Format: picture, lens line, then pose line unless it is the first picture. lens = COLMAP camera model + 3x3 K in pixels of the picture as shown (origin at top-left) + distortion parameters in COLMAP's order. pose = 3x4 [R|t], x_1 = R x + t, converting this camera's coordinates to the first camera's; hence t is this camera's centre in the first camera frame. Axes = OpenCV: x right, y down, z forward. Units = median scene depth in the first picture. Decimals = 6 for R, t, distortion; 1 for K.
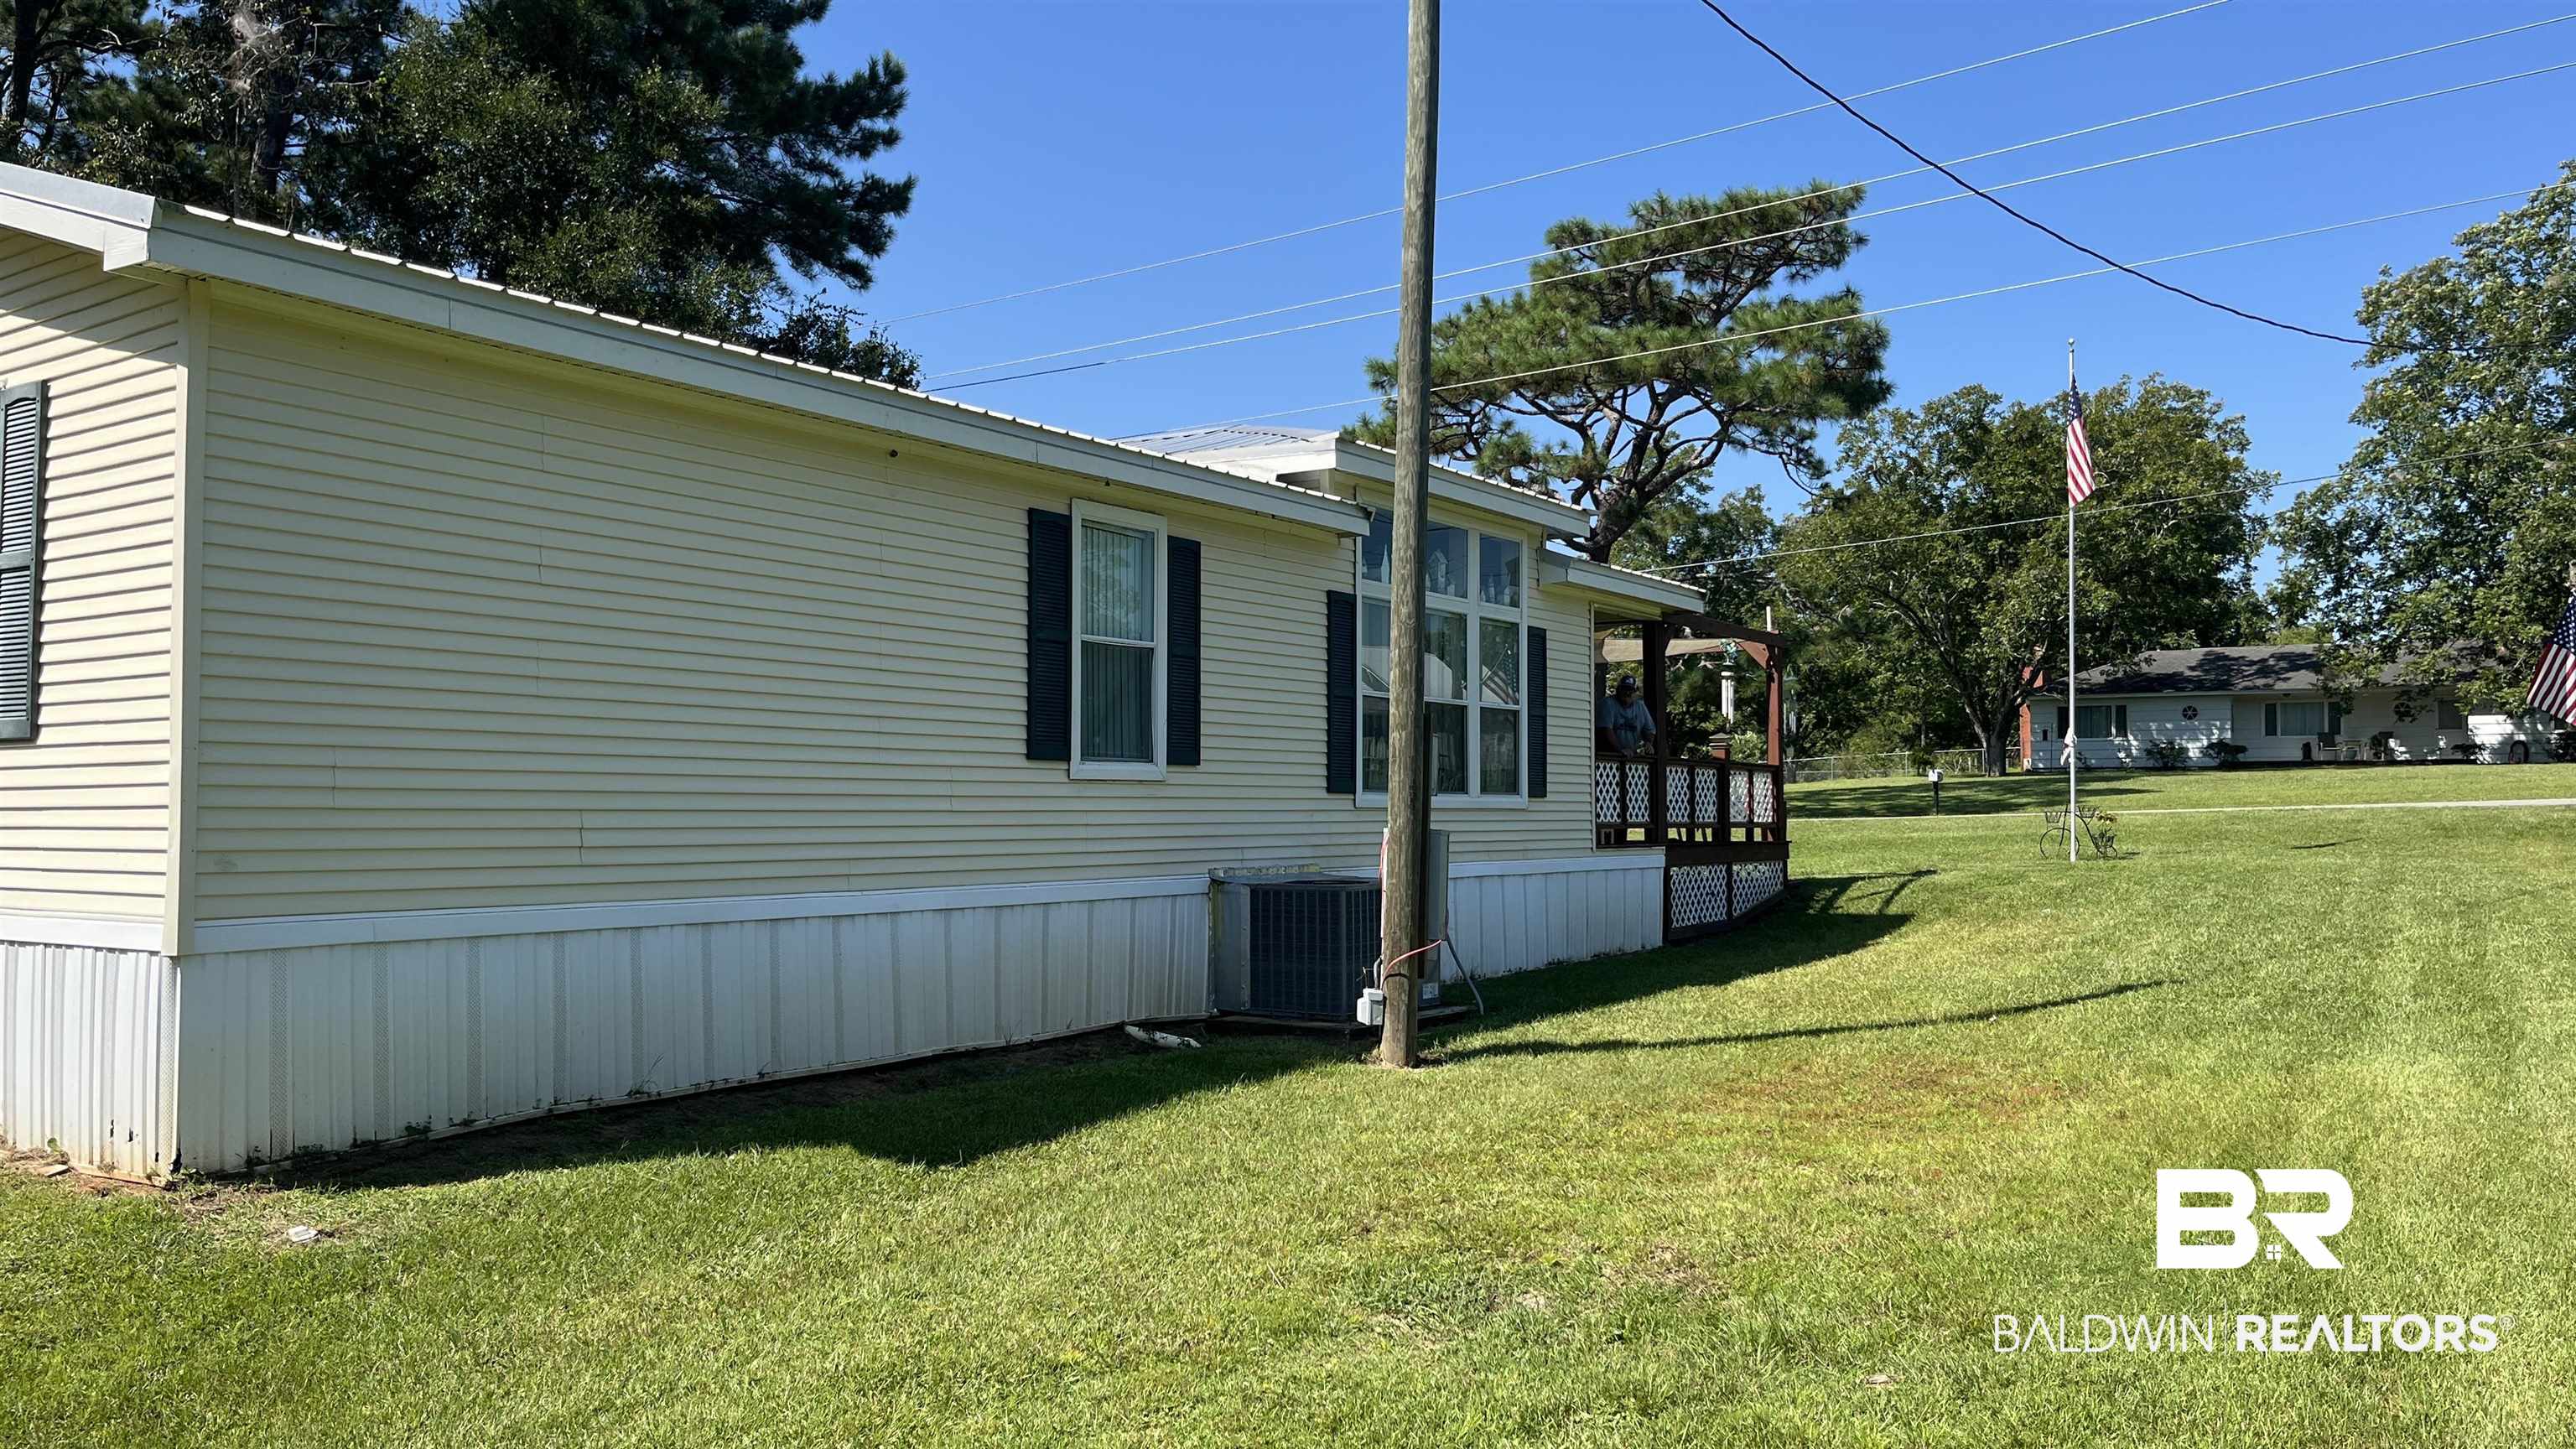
lens RADIAL K [[1953.9, 0, 1287.6], [0, 1953.9, 741.0], [0, 0, 1]] dist [0.012203, -0.023231]
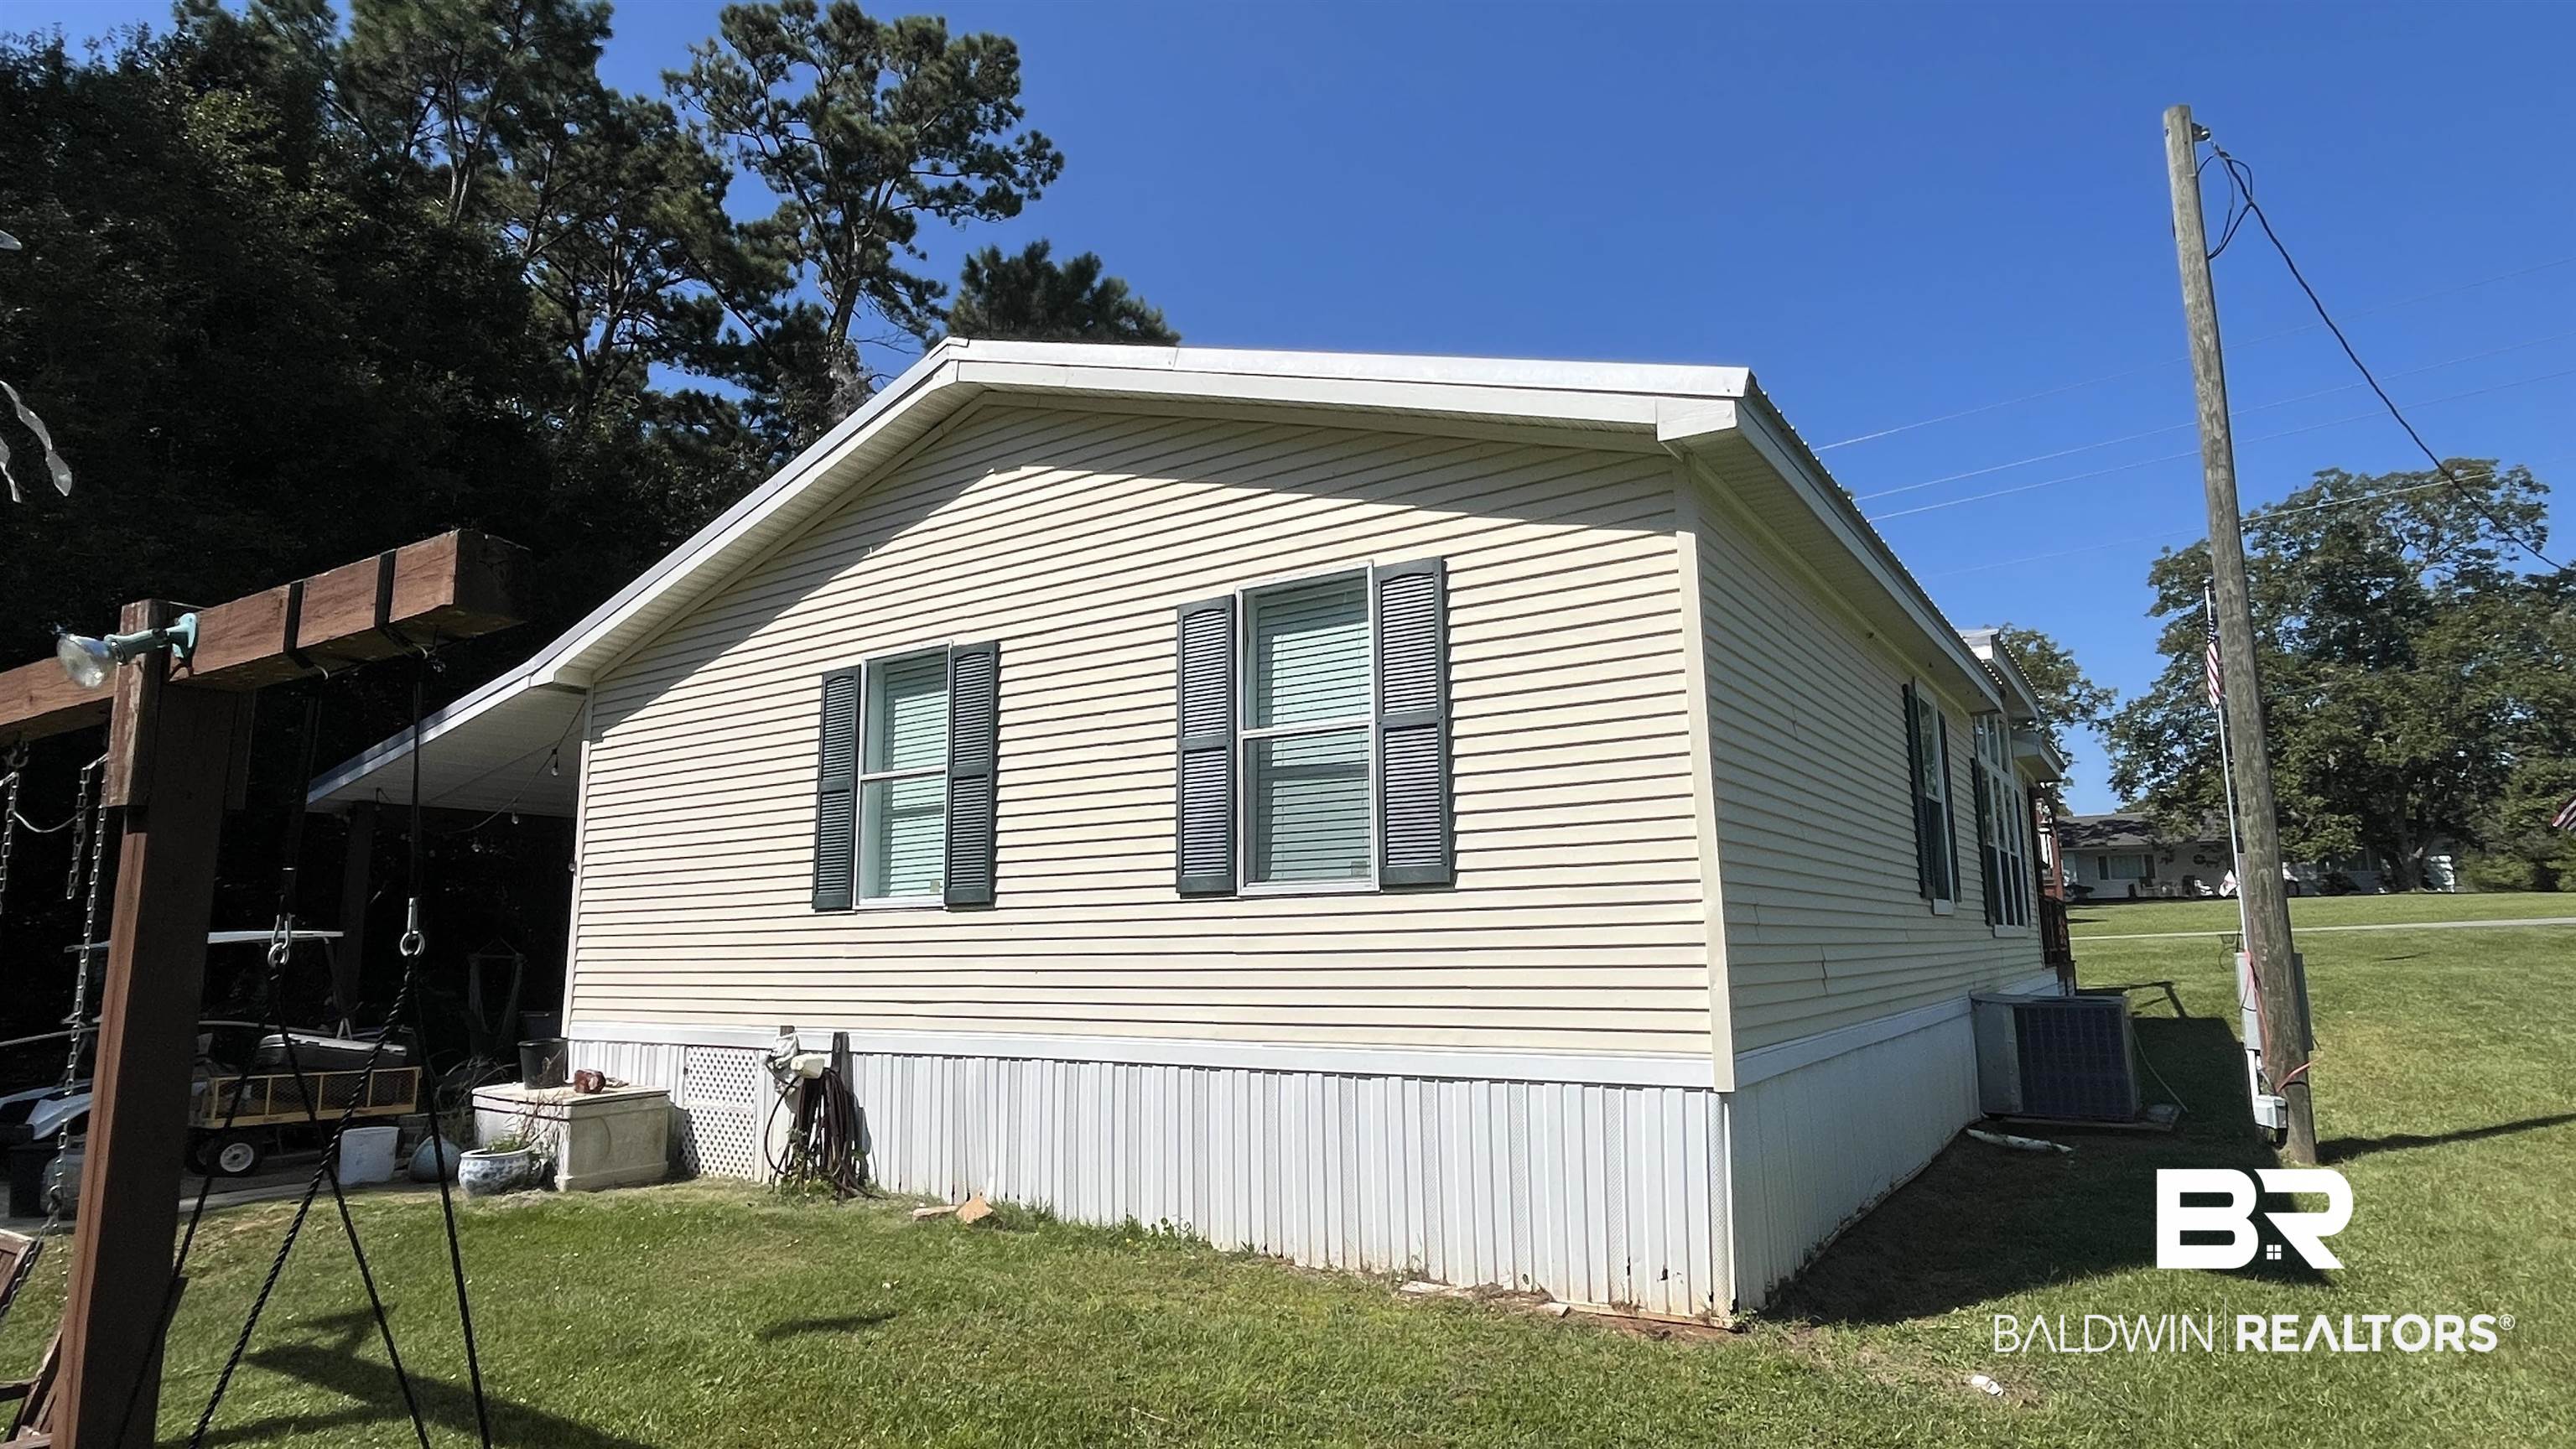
lens RADIAL K [[1385.1, 0, 1288.6], [0, 1385.1, 716.9], [0, 0, 1]] dist [-0.007000, -0.001080]
pose [[0.999885, -0.014177, 0.005394, -0.663643], [0.014754, 0.991551, -0.128877, 0.004359], [-0.003522, 0.128942, 0.991646, 0.215468]]
